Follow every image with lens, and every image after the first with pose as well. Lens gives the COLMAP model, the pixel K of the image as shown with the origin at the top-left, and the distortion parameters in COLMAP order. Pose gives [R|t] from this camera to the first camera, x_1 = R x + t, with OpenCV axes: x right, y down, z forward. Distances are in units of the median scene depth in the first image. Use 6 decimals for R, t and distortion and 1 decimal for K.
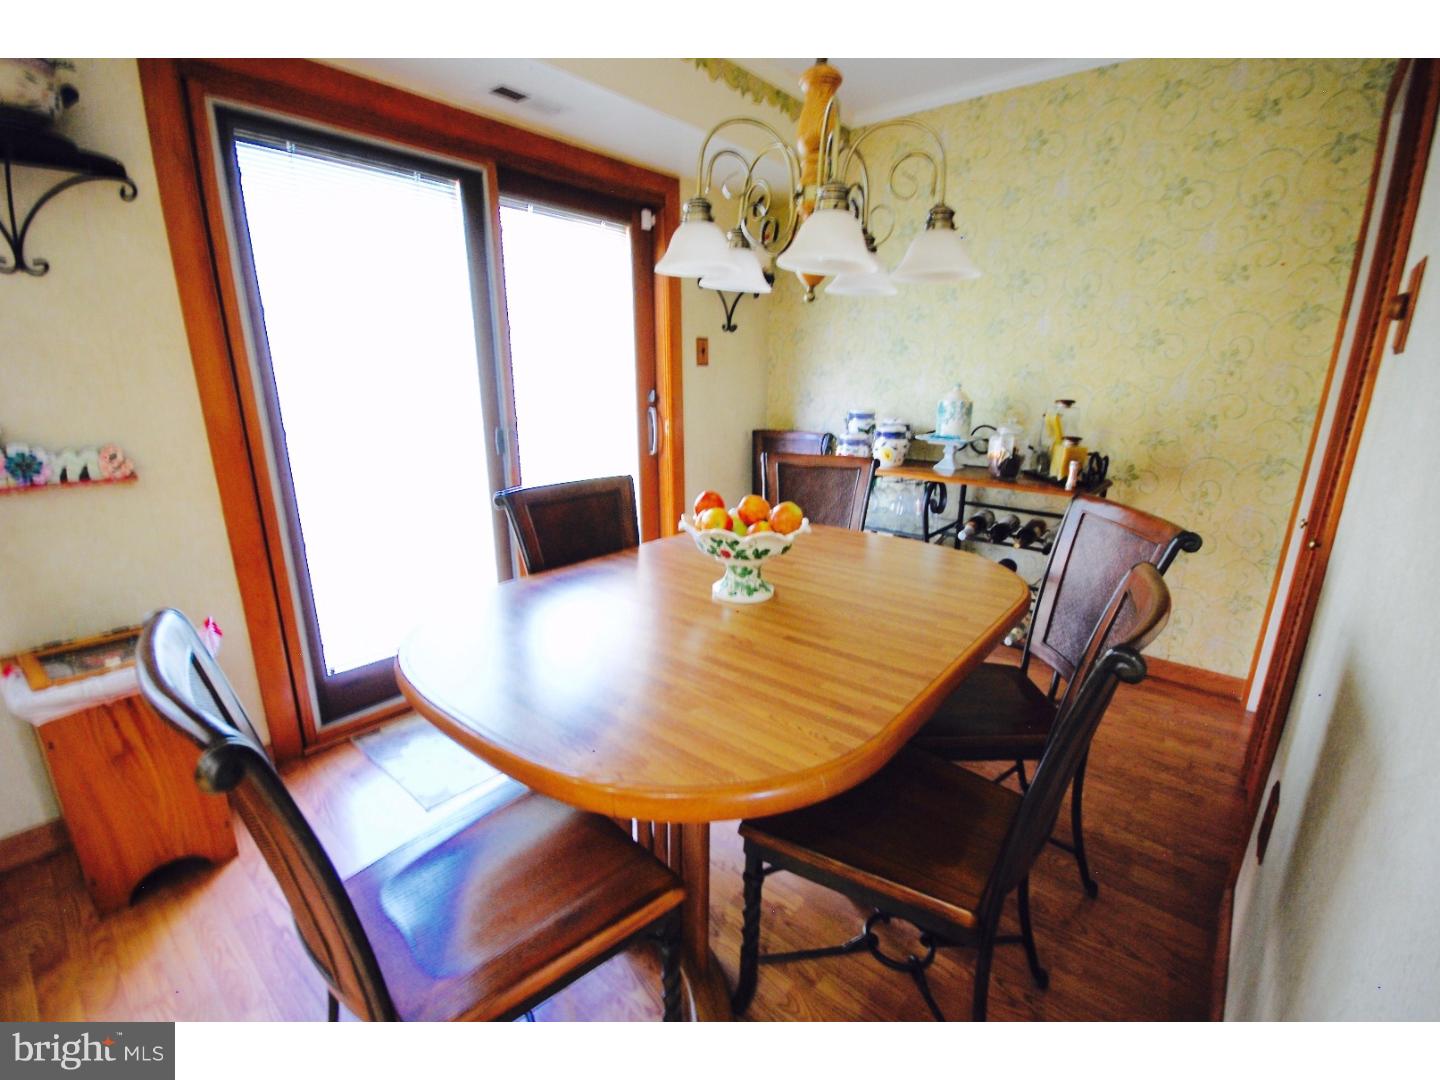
lens RADIAL K [[634.2, 0, 716.8], [0, 634.2, 545.1], [0, 0, 1]] dist [-0.000454, -0.001246]
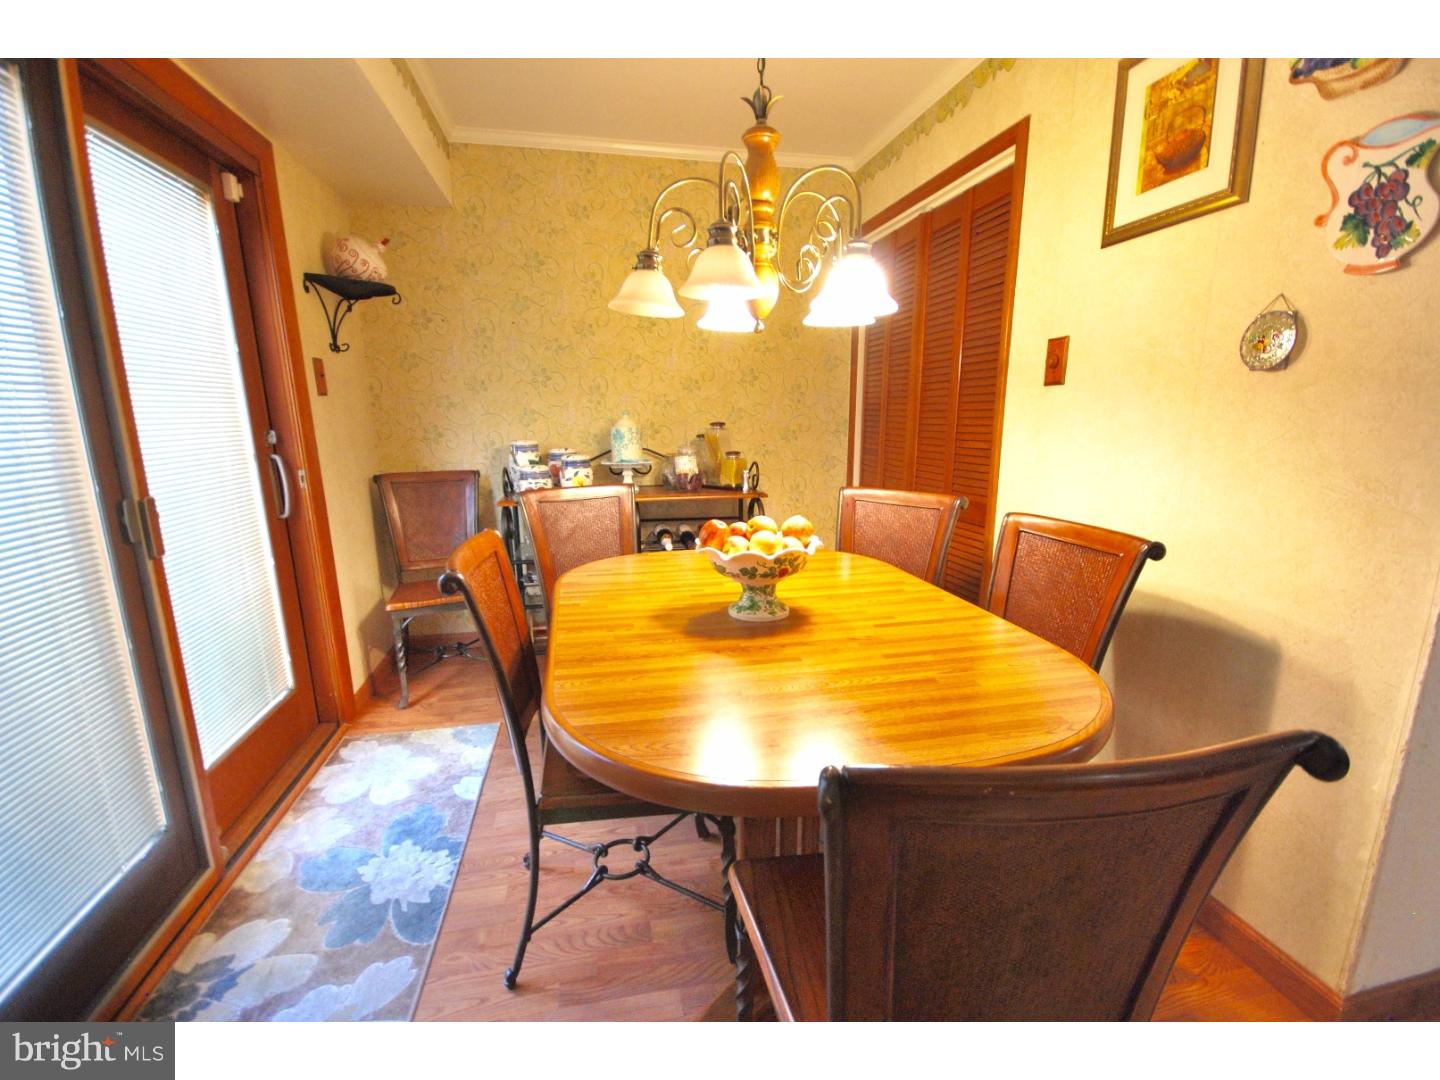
lens RADIAL K [[652.7, 0, 717.6], [0, 652.7, 544.5], [0, 0, 1]] dist [0.003993, -0.007030]
pose [[0.620176, -0.169590, 0.765912, -0.396104], [0.216062, 0.975516, 0.041051, -0.044336], [-0.754121, 0.140026, 0.641634, 0.191992]]
